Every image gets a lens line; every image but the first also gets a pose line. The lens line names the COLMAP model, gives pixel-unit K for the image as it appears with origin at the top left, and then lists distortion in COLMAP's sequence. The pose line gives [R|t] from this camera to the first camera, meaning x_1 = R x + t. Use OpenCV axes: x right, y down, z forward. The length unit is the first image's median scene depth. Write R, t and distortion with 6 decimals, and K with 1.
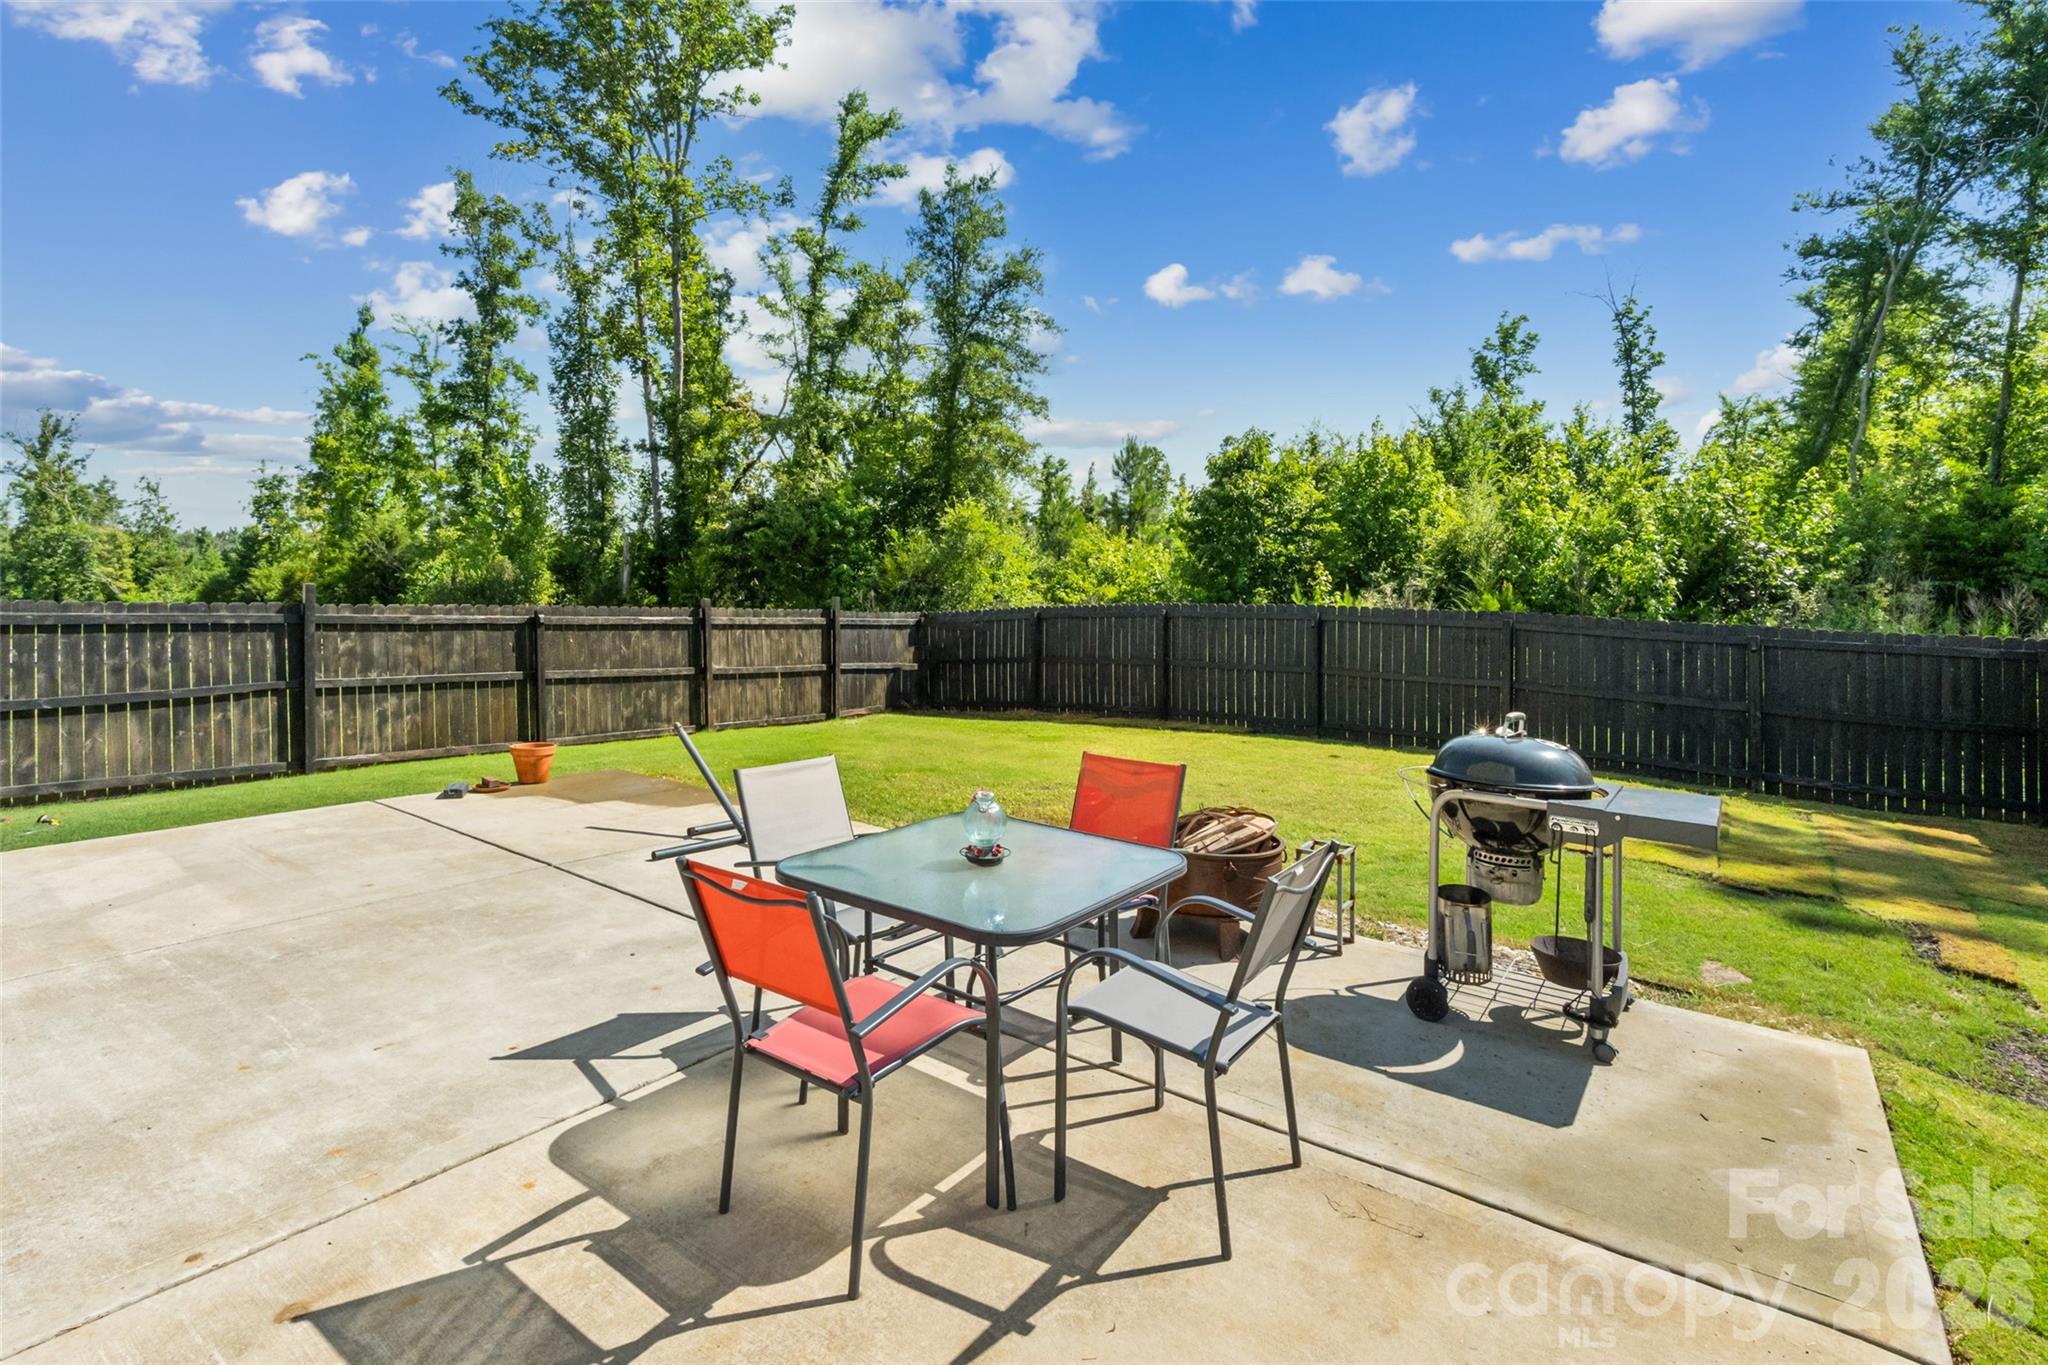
lens RADIAL K [[962.2, 0, 1035.2], [0, 962.2, 720.9], [0, 0, 1]] dist [0.001226, 0.000768]
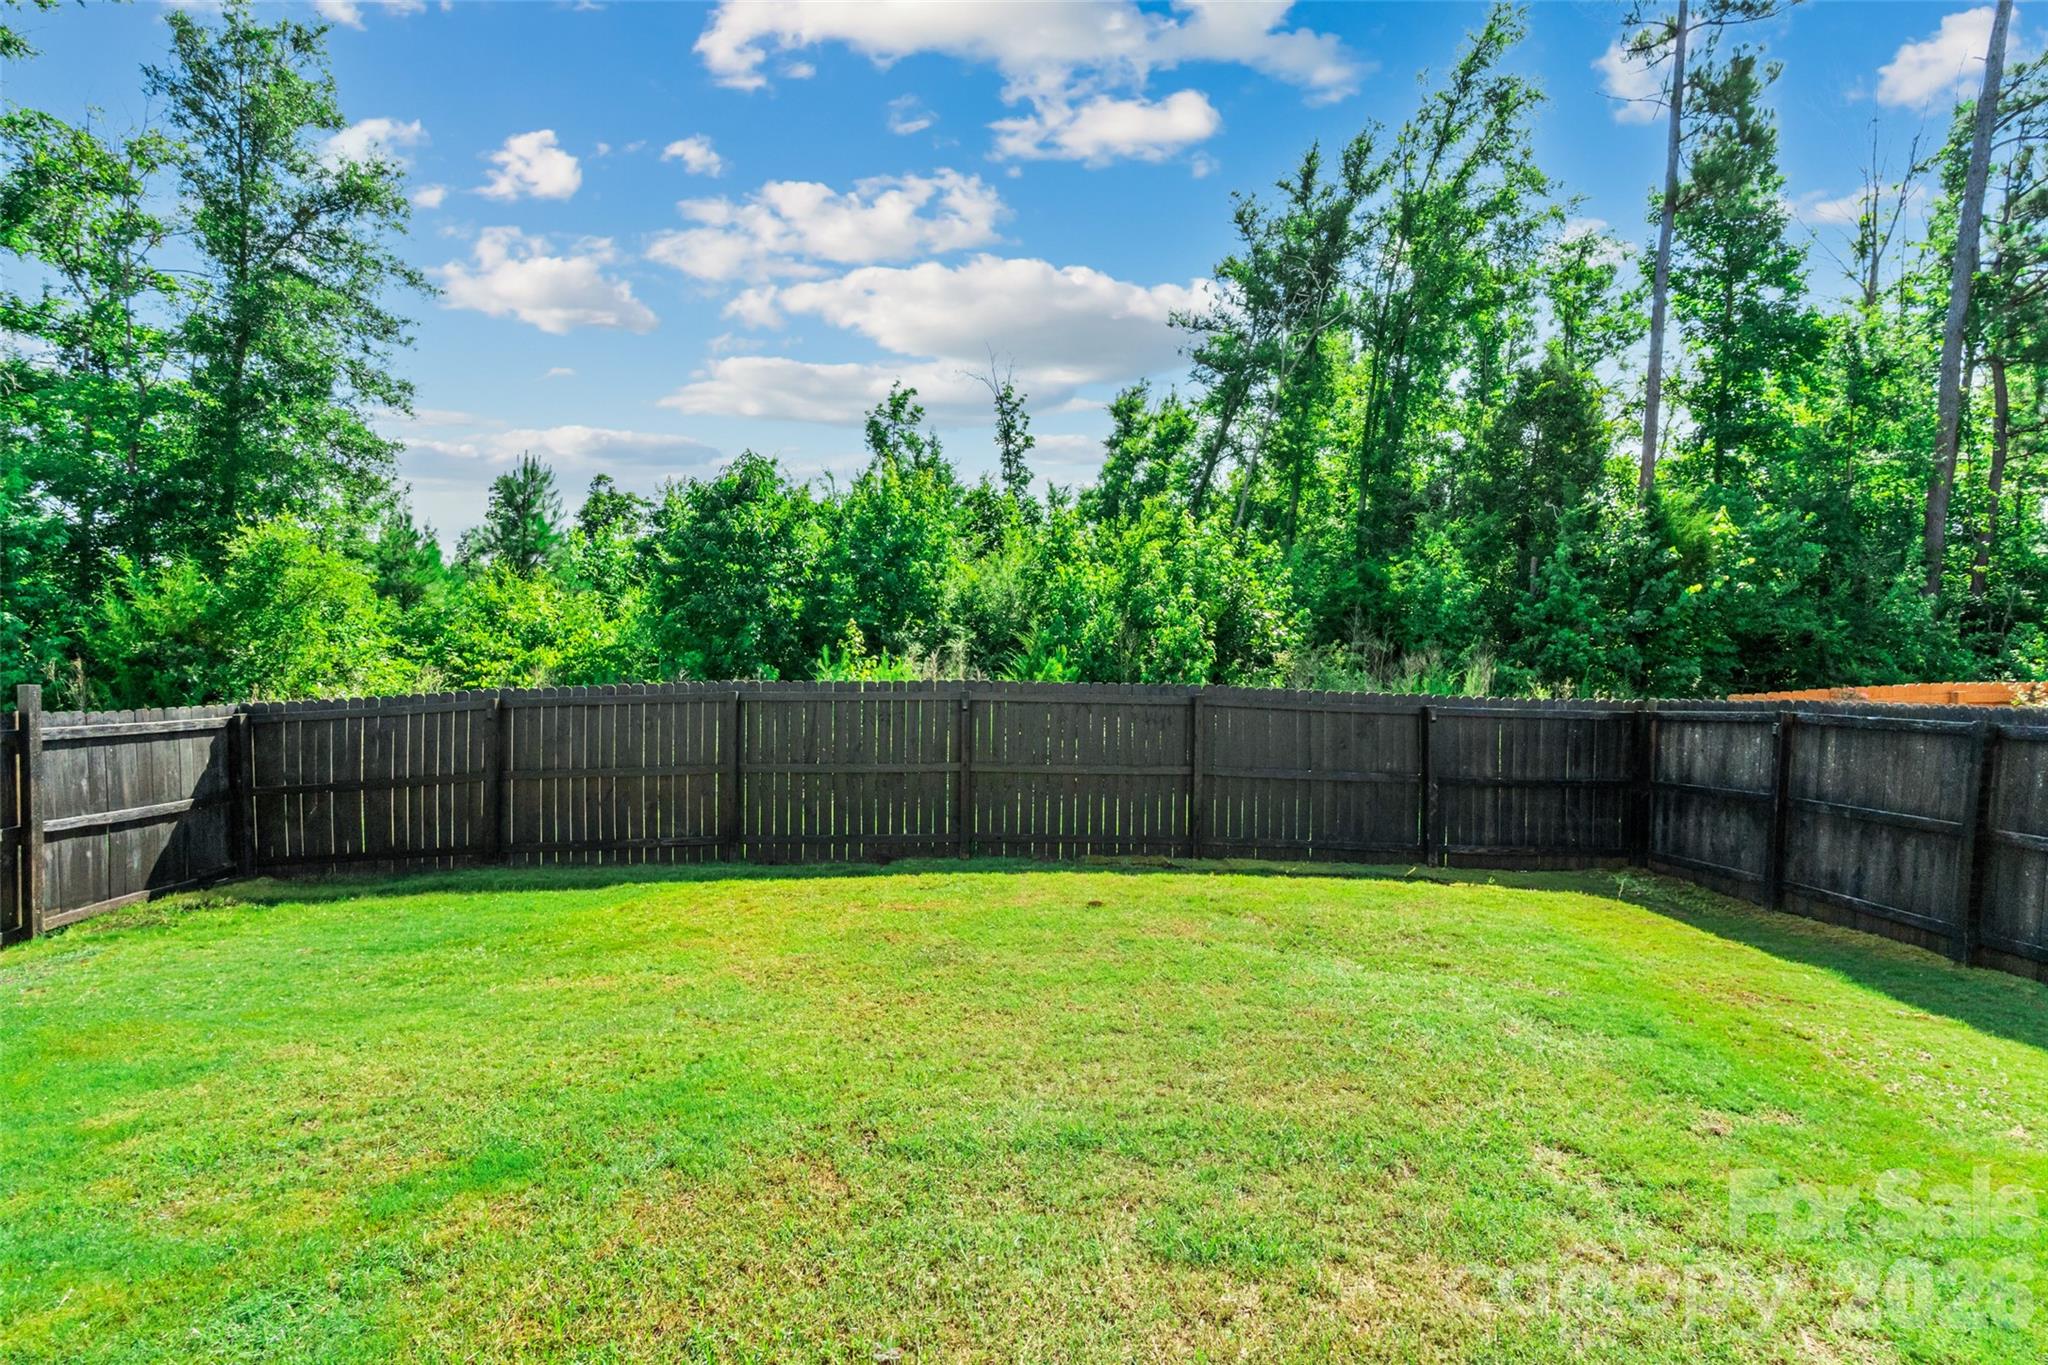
lens RADIAL K [[939.6, 0, 1010.4], [0, 939.6, 697.1], [0, 0, 1]] dist [-0.003243, -0.000650]
pose [[0.796380, -0.039972, 0.603474, -0.064993], [0.085614, 0.995216, -0.047062, -0.038861], [-0.598706, 0.089145, 0.795993, 0.223442]]
